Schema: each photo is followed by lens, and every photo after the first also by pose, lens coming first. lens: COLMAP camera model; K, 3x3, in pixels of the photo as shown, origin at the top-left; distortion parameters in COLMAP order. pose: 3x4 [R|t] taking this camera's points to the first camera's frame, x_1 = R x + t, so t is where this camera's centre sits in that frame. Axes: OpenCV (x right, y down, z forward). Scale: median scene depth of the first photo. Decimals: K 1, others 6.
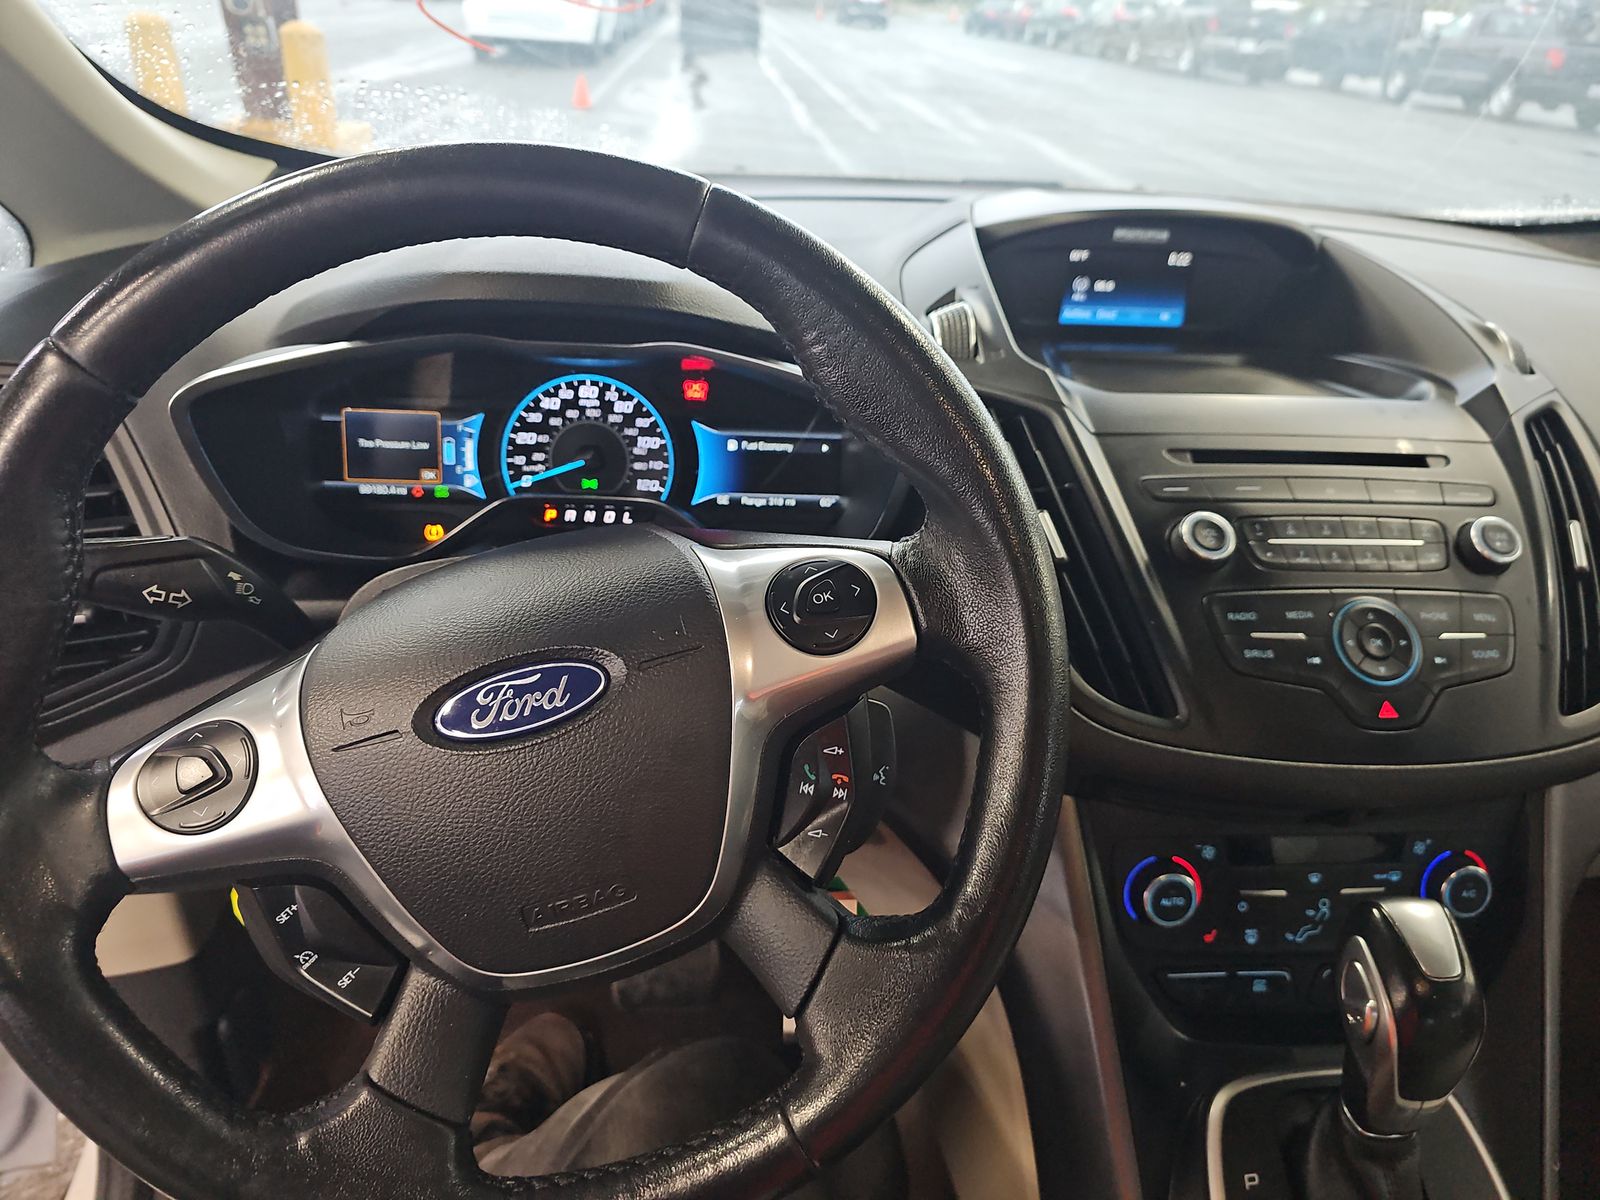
lens RADIAL K [[1058.0, 0, 812.5], [0, 1058.0, 615.7], [0, 0, 1]] dist [0.001449, -0.020872]
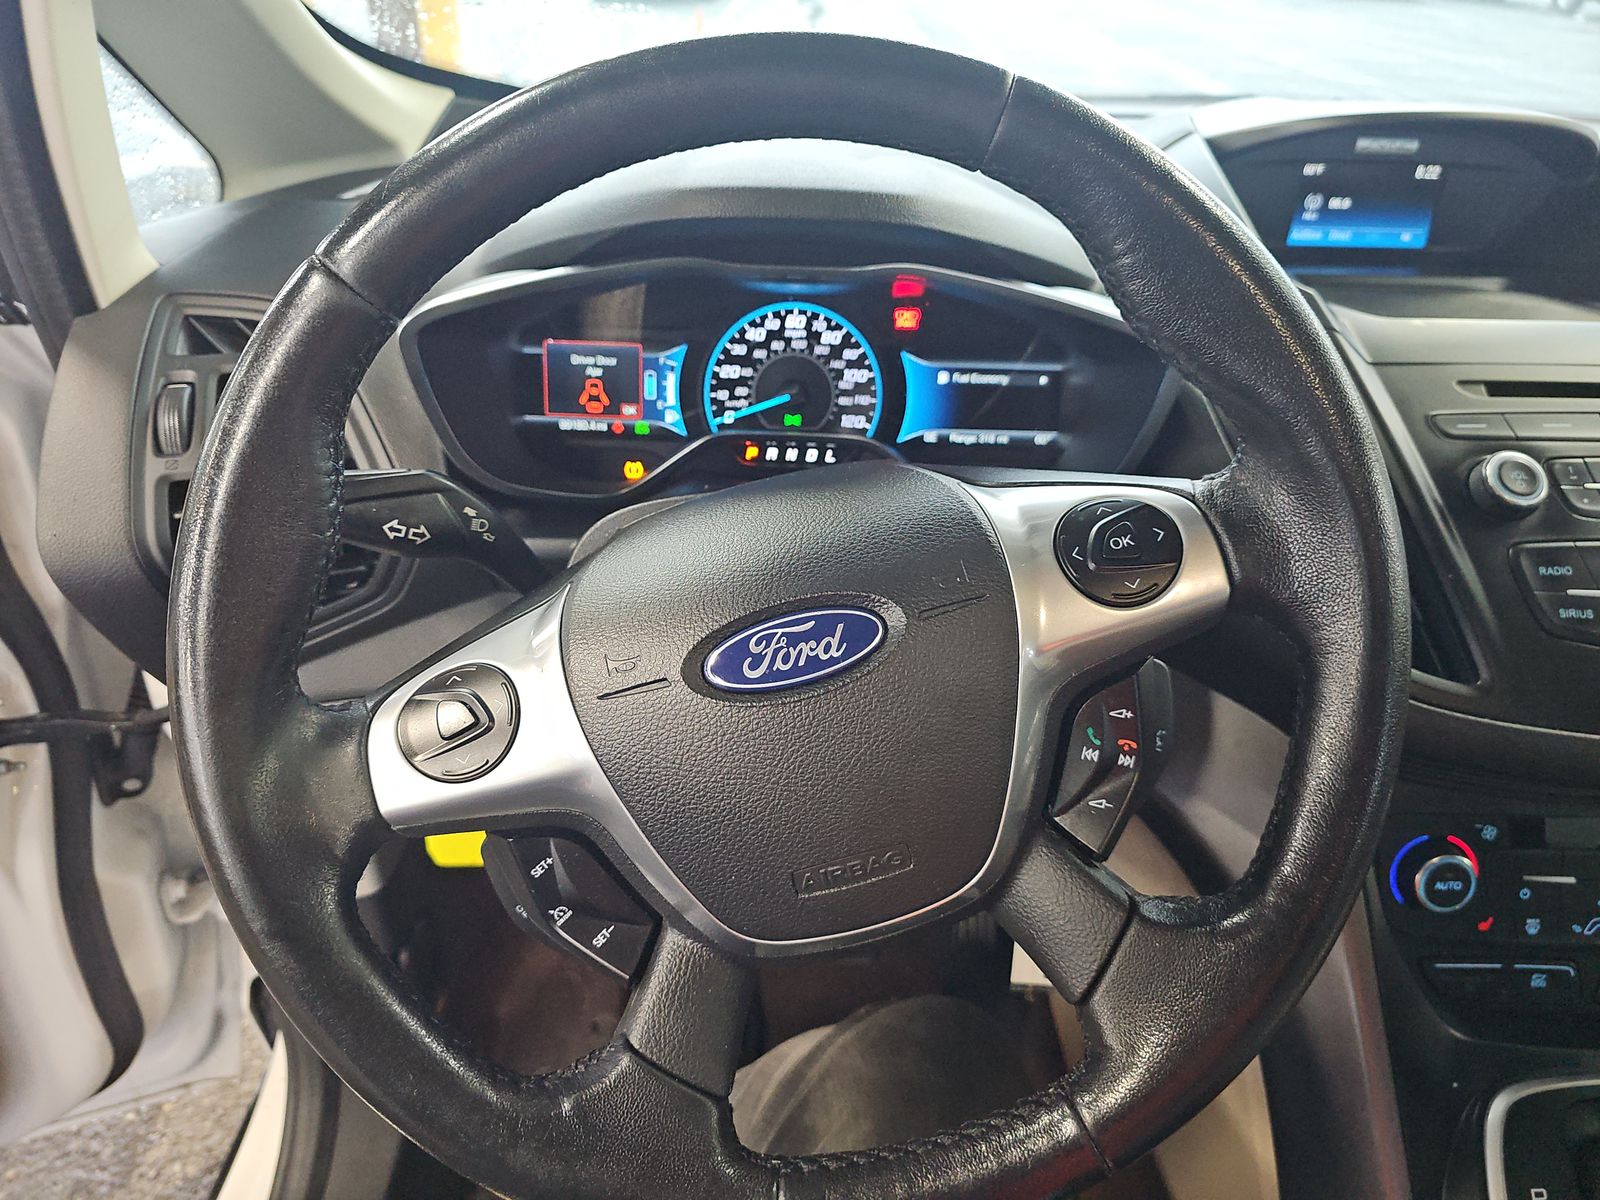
lens RADIAL K [[1058.0, 0, 803.3], [0, 1058.0, 602.9], [0, 0, 1]] dist [0.001449, -0.020872]
pose [[0.994619, 0.019042, -0.101837, -0.105876], [-0.014990, 0.999071, 0.040402, 0.001223], [0.102512, -0.038658, 0.993980, 0.052354]]
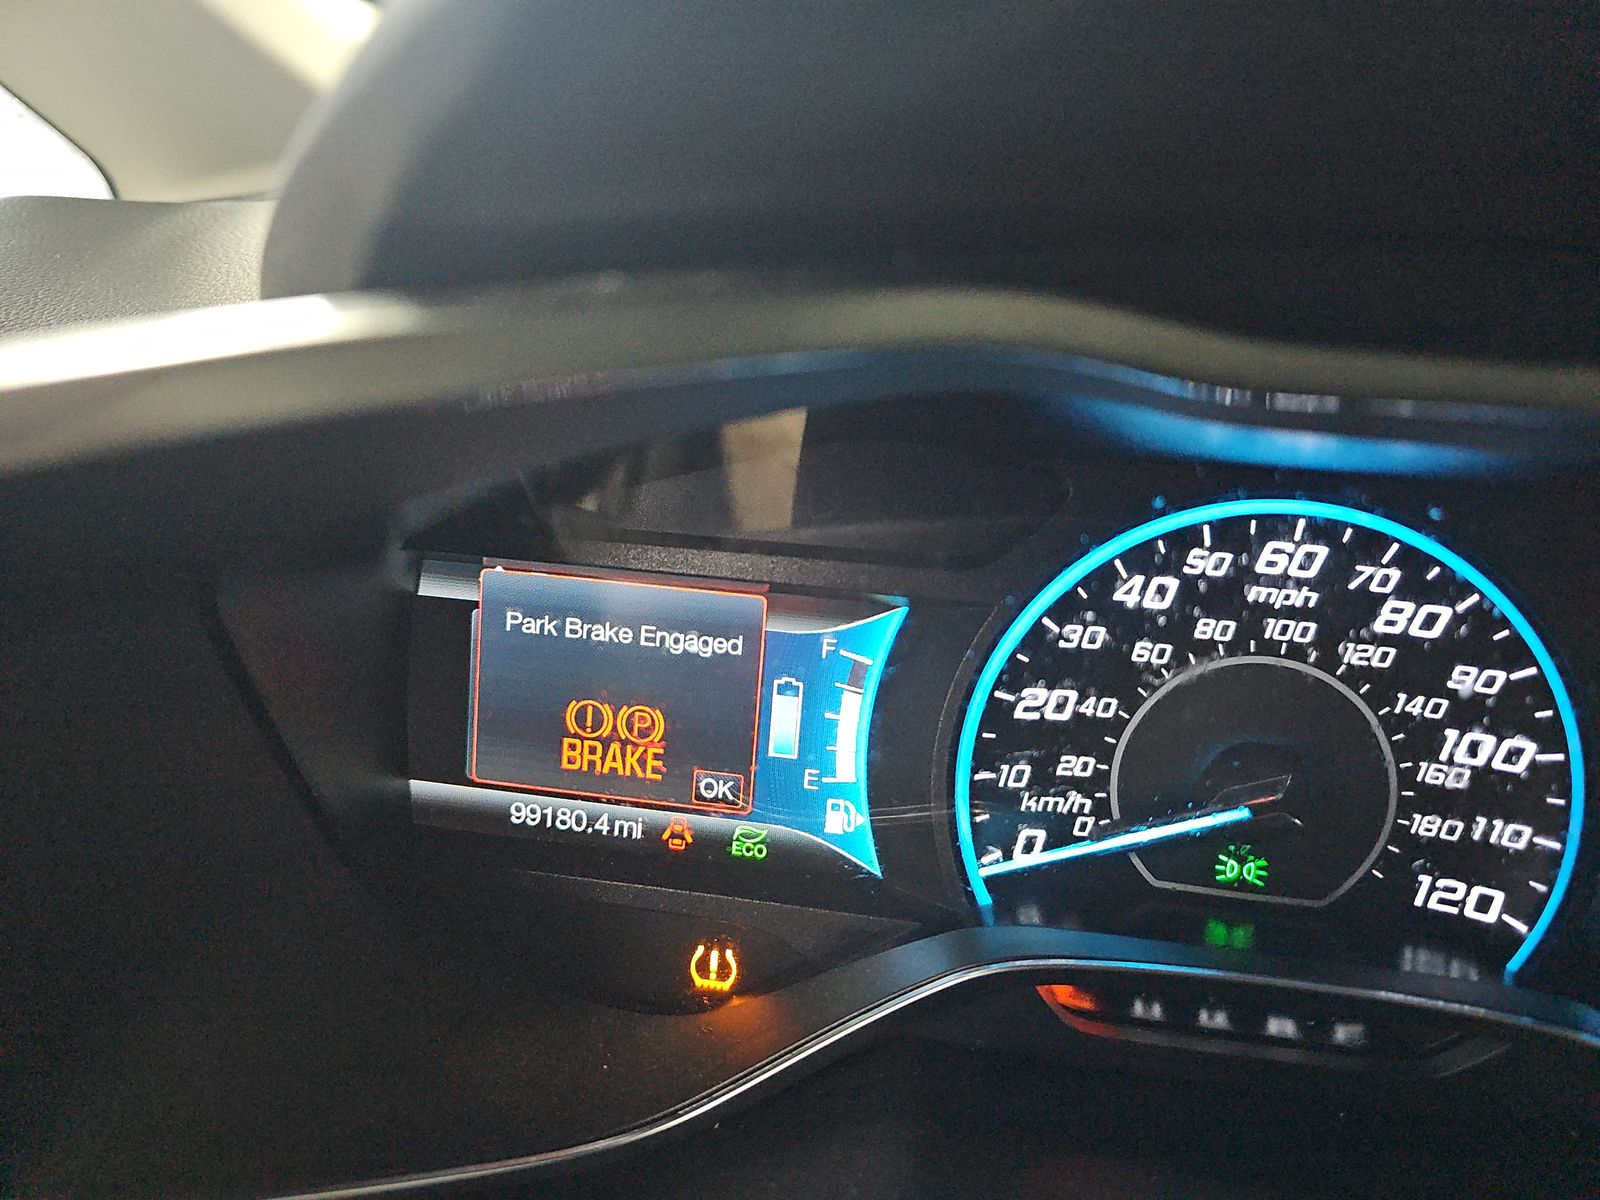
lens RADIAL K [[1058.0, 0, 797.0], [0, 1058.0, 582.7], [0, 0, 1]] dist [0.001449, -0.020872]
pose [[0.956101, 0.079558, -0.282031, -0.261833], [-0.098326, 0.993742, -0.053007, -0.182163], [0.276049, 0.078411, 0.957940, 0.717186]]
